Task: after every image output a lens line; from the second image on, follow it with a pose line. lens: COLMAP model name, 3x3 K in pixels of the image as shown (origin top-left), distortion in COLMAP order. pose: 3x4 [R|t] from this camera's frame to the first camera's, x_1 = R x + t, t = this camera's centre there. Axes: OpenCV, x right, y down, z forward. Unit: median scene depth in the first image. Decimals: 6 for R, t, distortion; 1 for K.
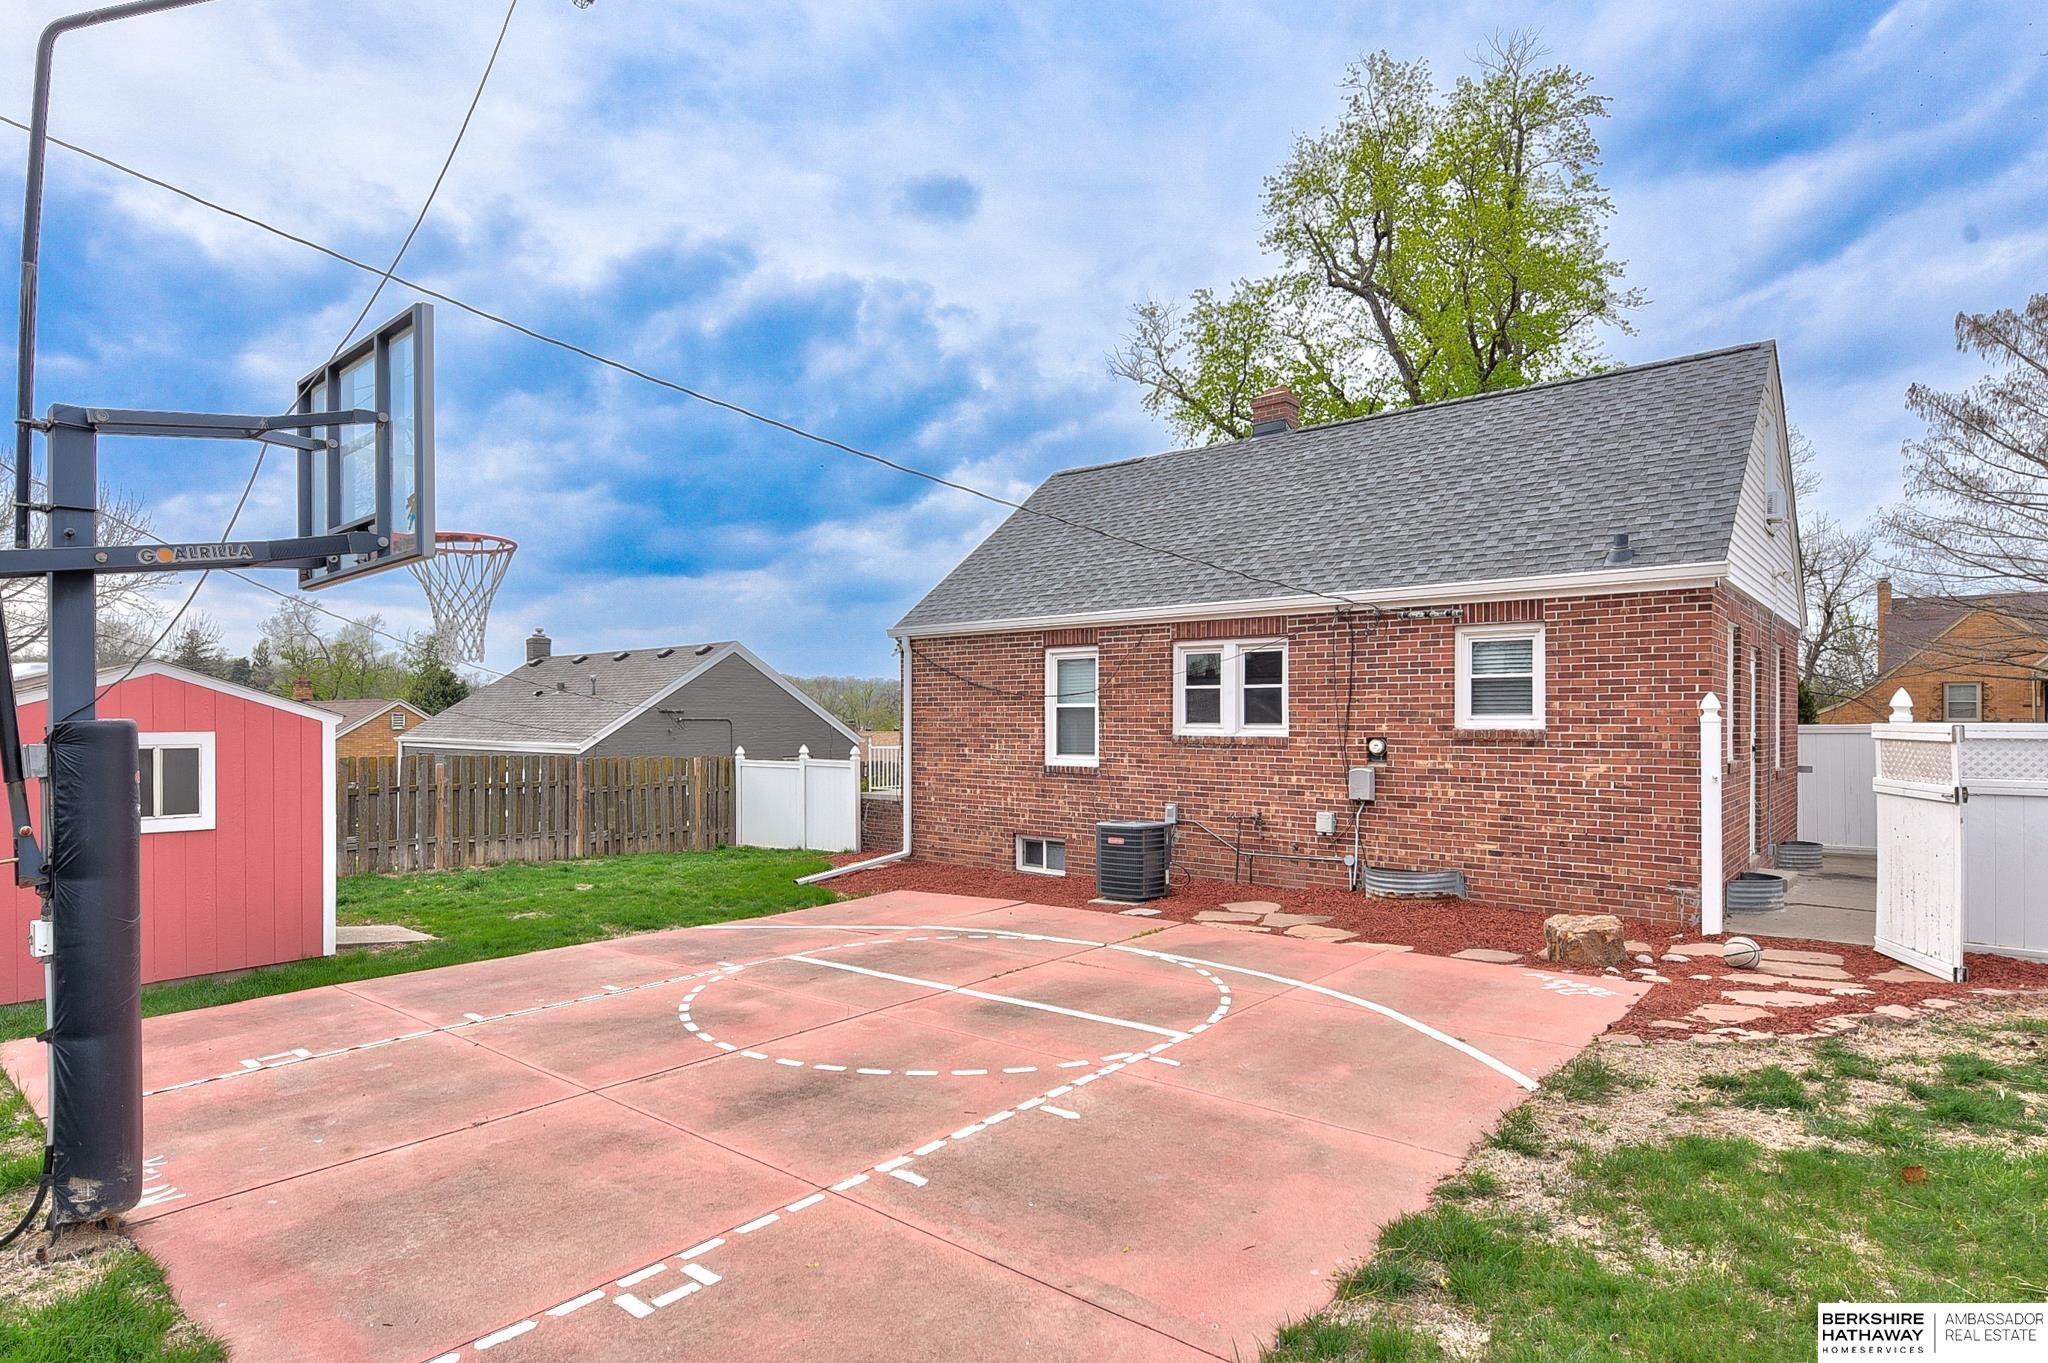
lens RADIAL K [[1103.8, 0, 981.0], [0, 1103.8, 733.4], [0, 0, 1]] dist [-0.001315, -0.001035]
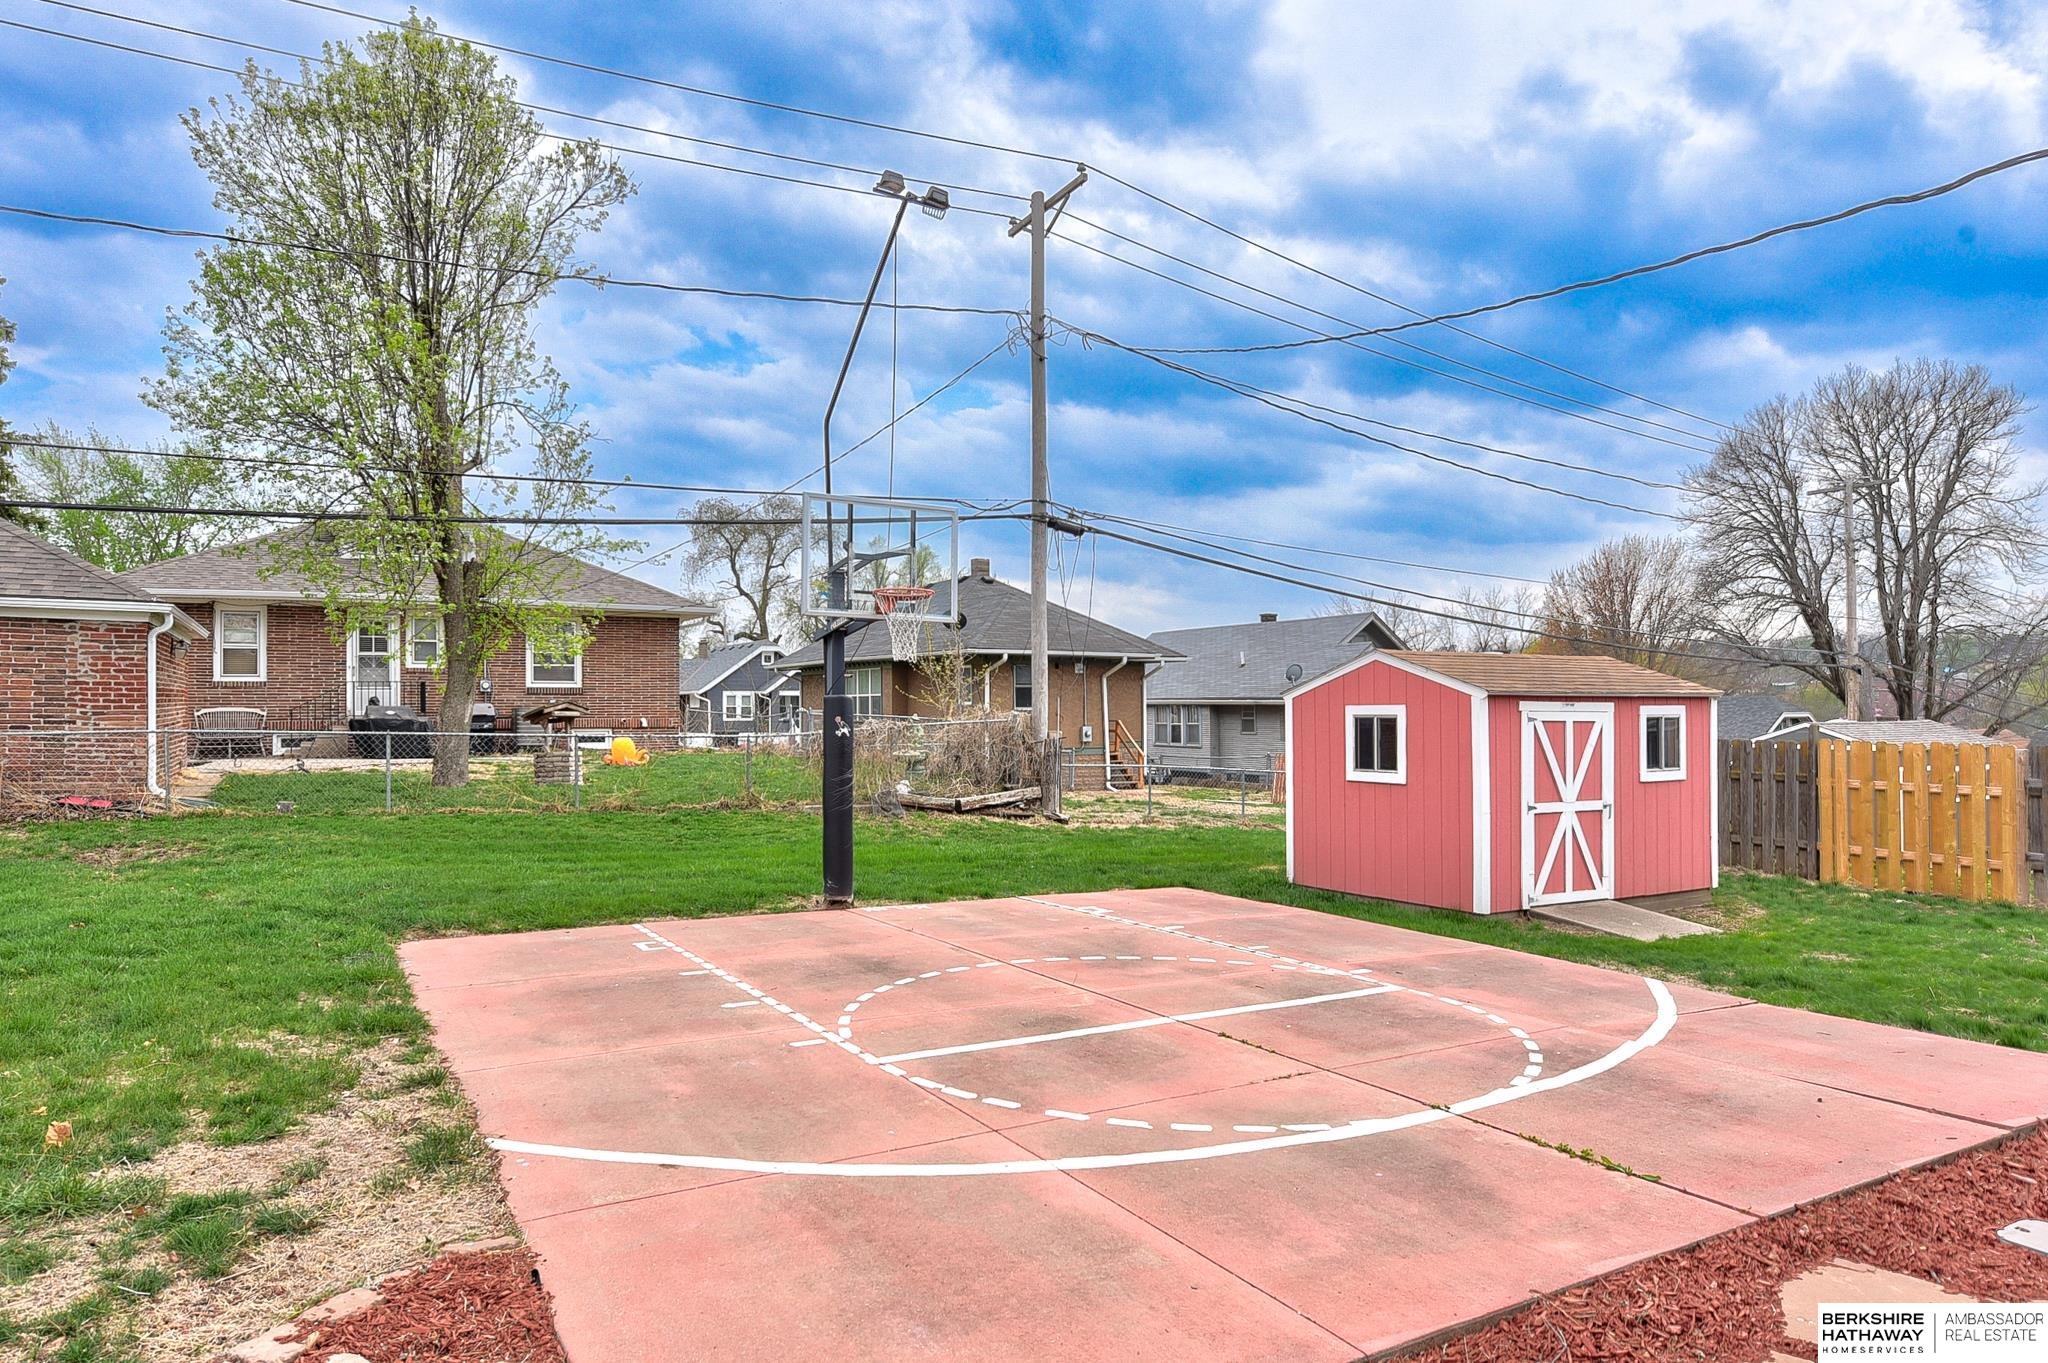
lens RADIAL K [[1219.3, 0, 957.7], [0, 1219.3, 690.6], [0, 0, 1]] dist [-0.001857, -0.002078]
pose [[-0.345446, -0.013179, -0.938346, 0.568092], [-0.010216, 0.999895, -0.010282, 0.001800], [0.938383, 0.006034, -0.345545, 0.758443]]
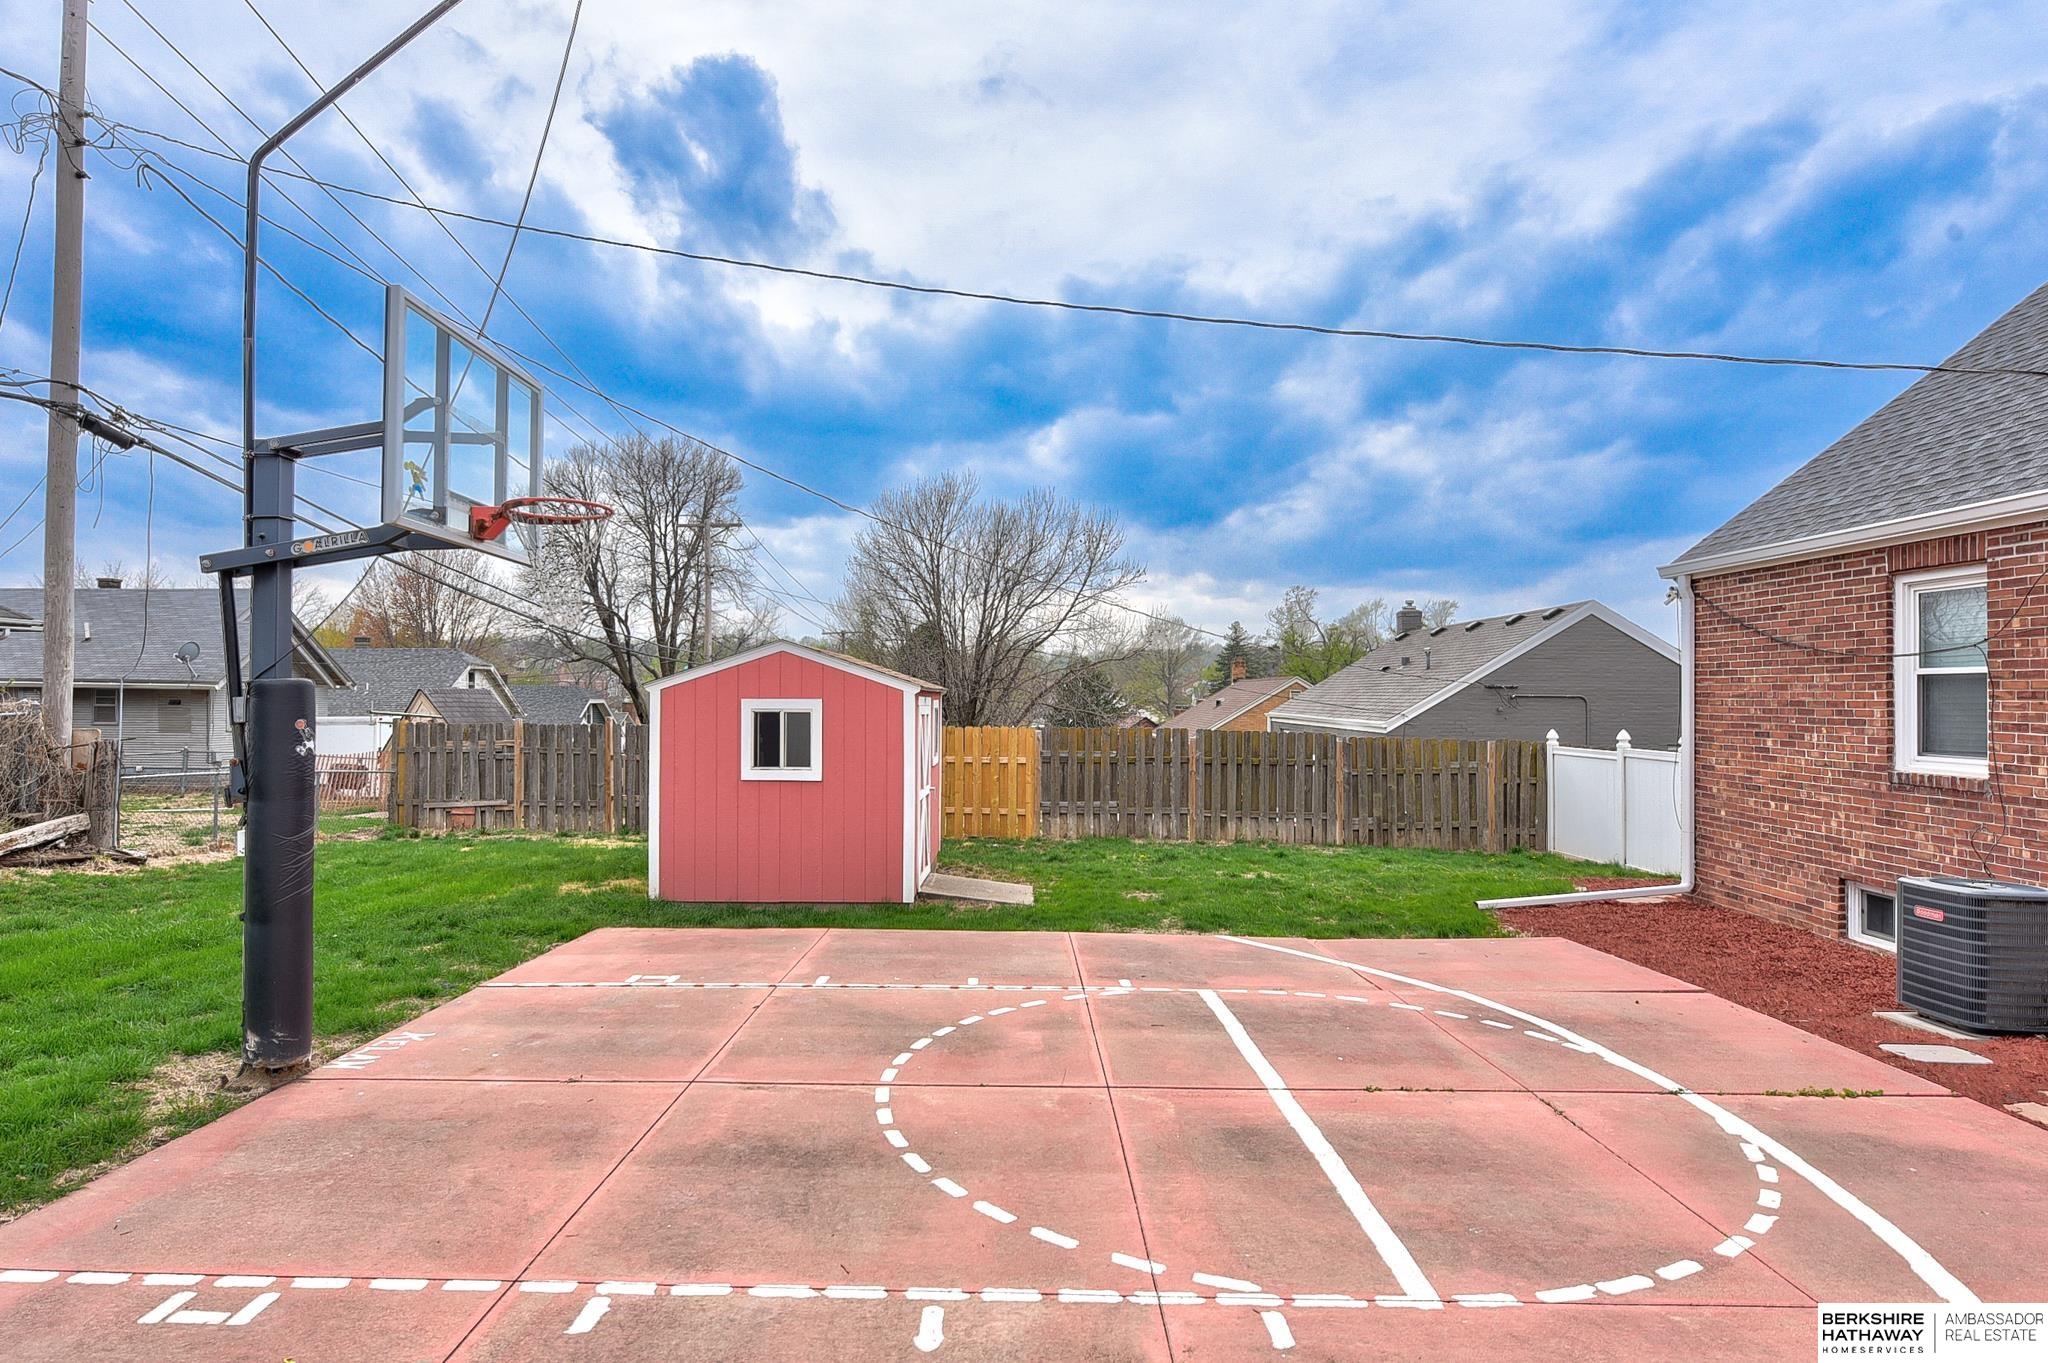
lens RADIAL K [[1102.6, 0, 962.2], [0, 1102.6, 675.6], [0, 0, 1]] dist [-0.003518, -0.003233]
pose [[0.628839, -0.009210, -0.777481, 0.246200], [-0.017594, 0.999505, -0.026071, 0.001792], [0.777336, 0.030074, 0.628366, 0.280038]]
